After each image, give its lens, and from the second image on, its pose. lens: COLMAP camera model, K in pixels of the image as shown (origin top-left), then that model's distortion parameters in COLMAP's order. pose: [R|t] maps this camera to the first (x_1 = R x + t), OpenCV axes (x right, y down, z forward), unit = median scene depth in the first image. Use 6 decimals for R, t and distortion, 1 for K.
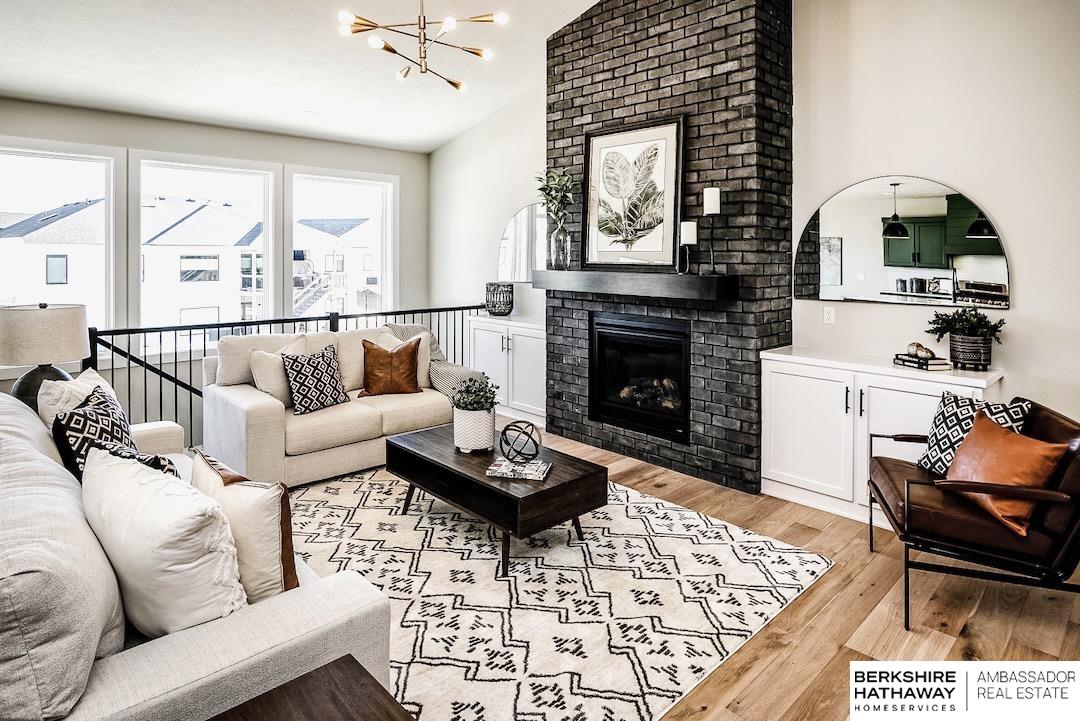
lens RADIAL K [[634.9, 0, 526.0], [0, 634.9, 250.8], [0, 0, 1]] dist [-0.003591, -0.003027]
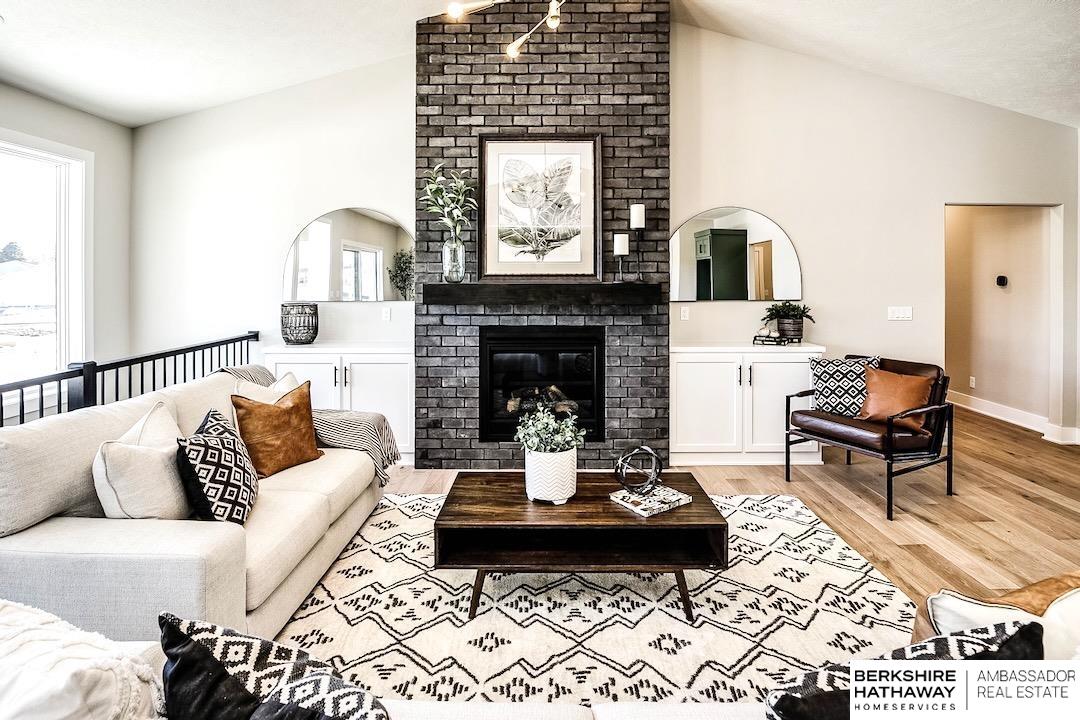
lens RADIAL K [[555.9, 0, 534.2], [0, 555.9, 276.0], [0, 0, 1]] dist [-0.029156, -0.000614]
pose [[0.679670, -0.006641, 0.733488, -0.520651], [0.002553, 0.999974, 0.006687, 0.018214], [-0.733514, -0.002672, 0.679669, 0.449920]]
